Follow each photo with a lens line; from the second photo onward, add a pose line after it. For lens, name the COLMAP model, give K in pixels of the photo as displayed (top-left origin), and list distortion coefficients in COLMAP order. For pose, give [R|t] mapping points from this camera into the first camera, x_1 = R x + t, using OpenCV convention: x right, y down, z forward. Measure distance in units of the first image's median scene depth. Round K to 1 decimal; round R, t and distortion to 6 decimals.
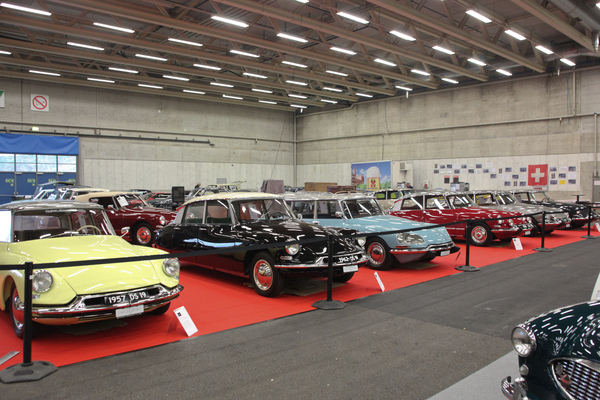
lens RADIAL K [[510.7, 0, 294.5], [0, 510.7, 198.9], [0, 0, 1]] dist [-0.087563, 0.069509]
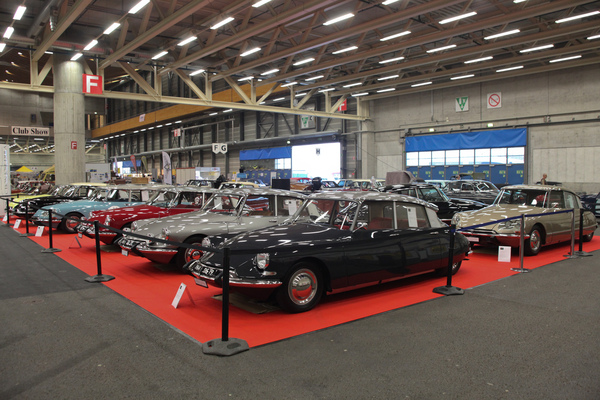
lens RADIAL K [[510.7, 0, 294.5], [0, 510.7, 198.9], [0, 0, 1]] dist [-0.087563, 0.069509]
pose [[-0.058139, 0.048843, -0.997113, 0.552418], [-0.020961, 0.998523, 0.050134, -0.021762], [0.998088, 0.023816, -0.057029, 0.569919]]
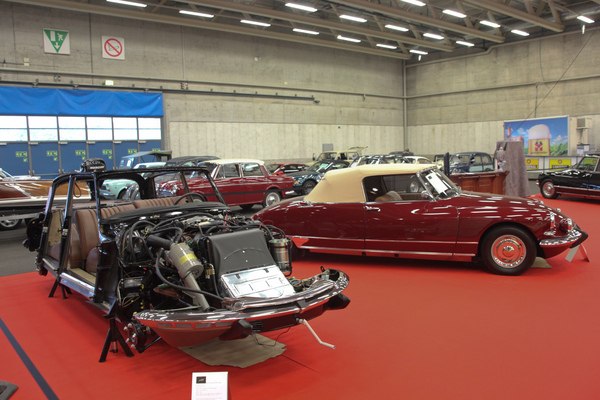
lens RADIAL K [[510.7, 0, 294.5], [0, 510.7, 198.9], [0, 0, 1]] dist [-0.087563, 0.069509]
pose [[0.998902, -0.017463, -0.043476, -0.186575], [0.020263, 0.997691, 0.064817, -0.007795], [0.042244, -0.065626, 0.996950, 0.218115]]
